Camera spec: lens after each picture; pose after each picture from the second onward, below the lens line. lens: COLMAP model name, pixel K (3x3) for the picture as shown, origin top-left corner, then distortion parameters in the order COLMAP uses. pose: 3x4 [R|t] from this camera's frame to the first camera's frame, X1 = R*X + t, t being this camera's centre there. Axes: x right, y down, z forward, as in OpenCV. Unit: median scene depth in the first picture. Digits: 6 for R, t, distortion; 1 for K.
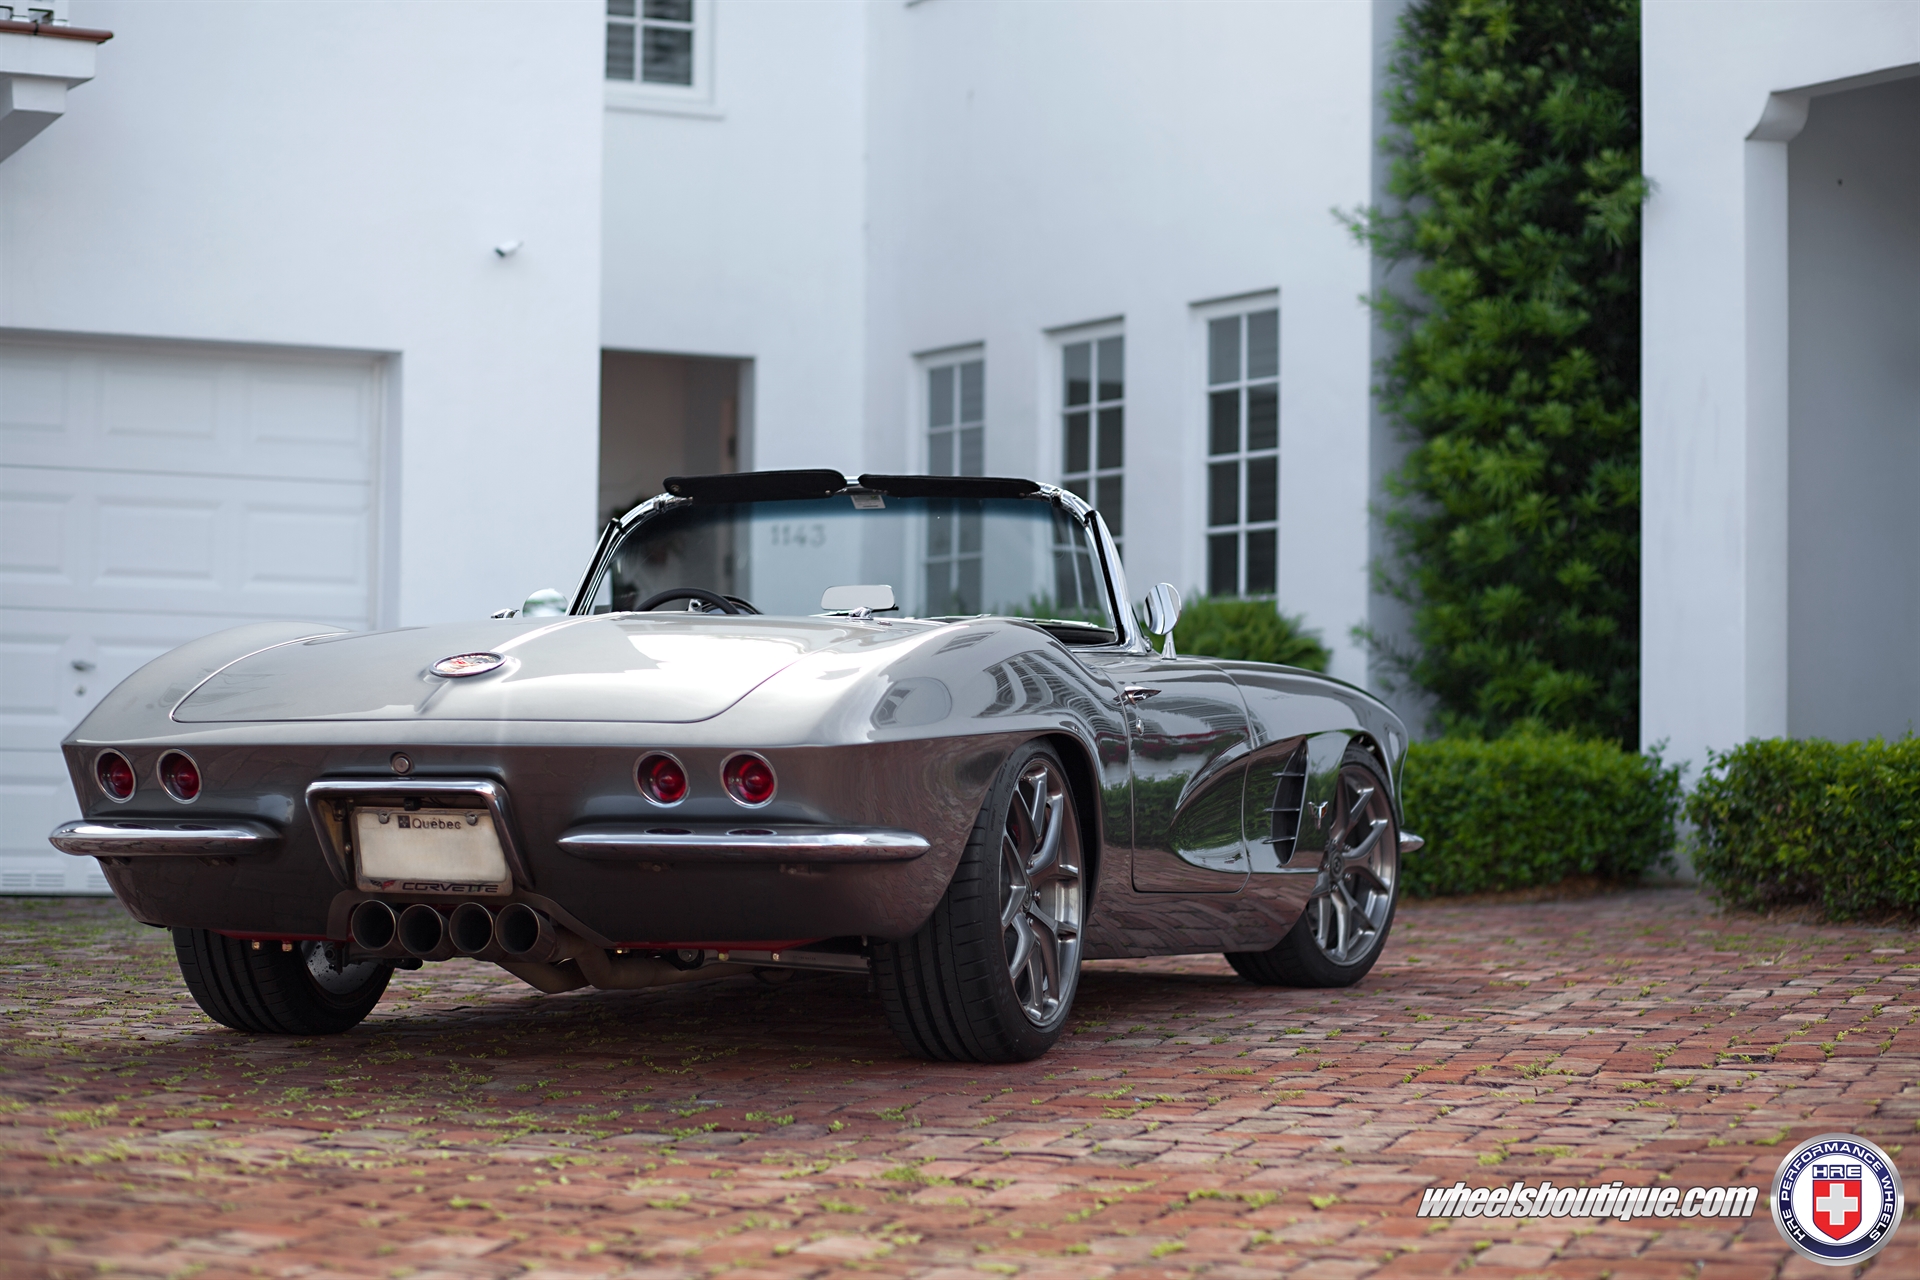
lens RADIAL K [[5096.0, 0, 962.9], [0, 5096.0, 640.0], [0, 0, 1]] dist [0.064192, 0.000000]
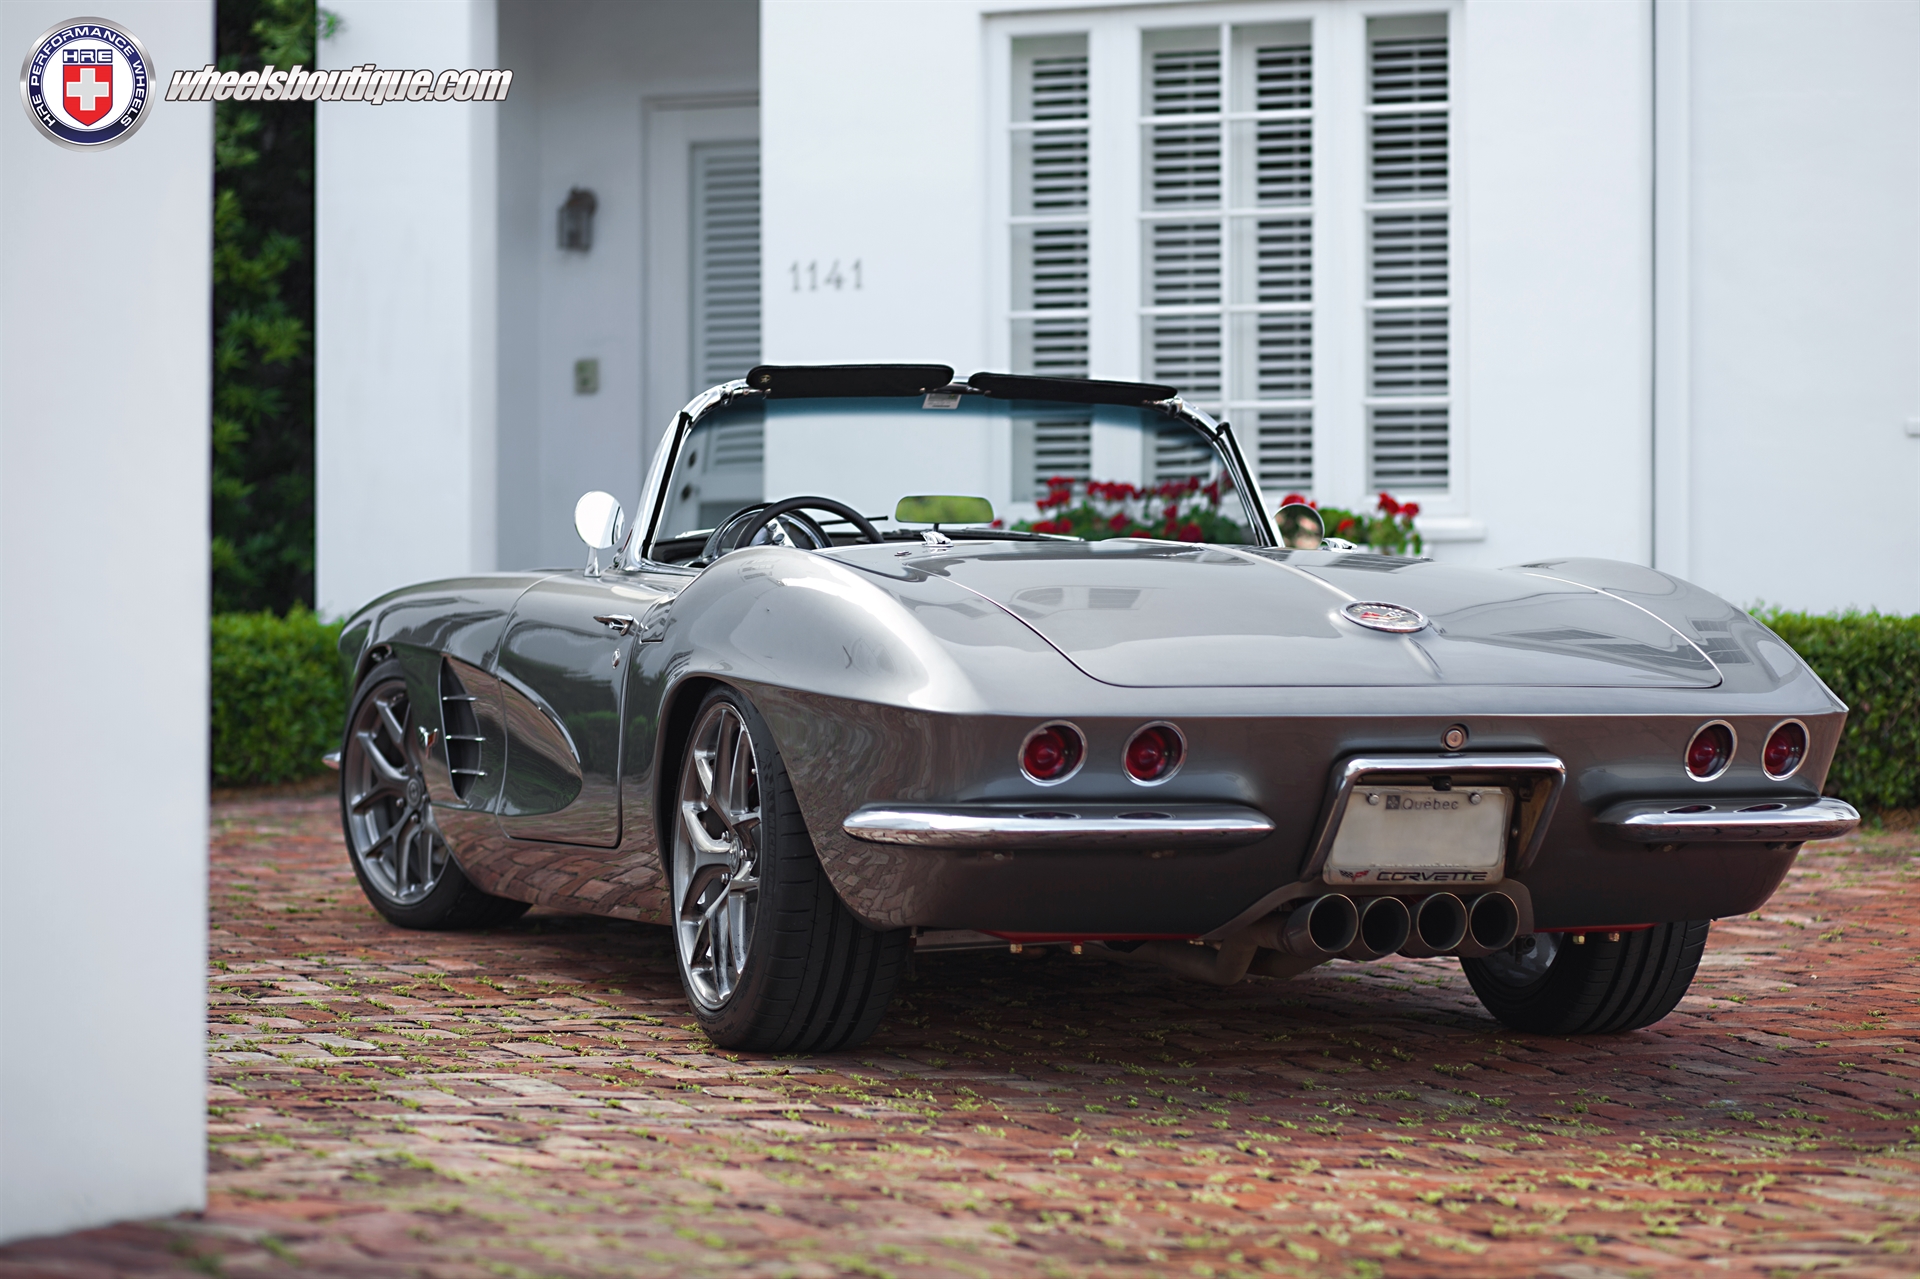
lens RADIAL K [[5096.0, 0, 961.7], [0, 5096.0, 639.6], [0, 0, 1]] dist [0.064192, 0.000000]
pose [[0.756492, -0.005531, 0.653979, -0.602007], [-0.022609, 0.999145, 0.034604, -0.016545], [-0.653612, -0.040963, 0.755721, 0.328785]]
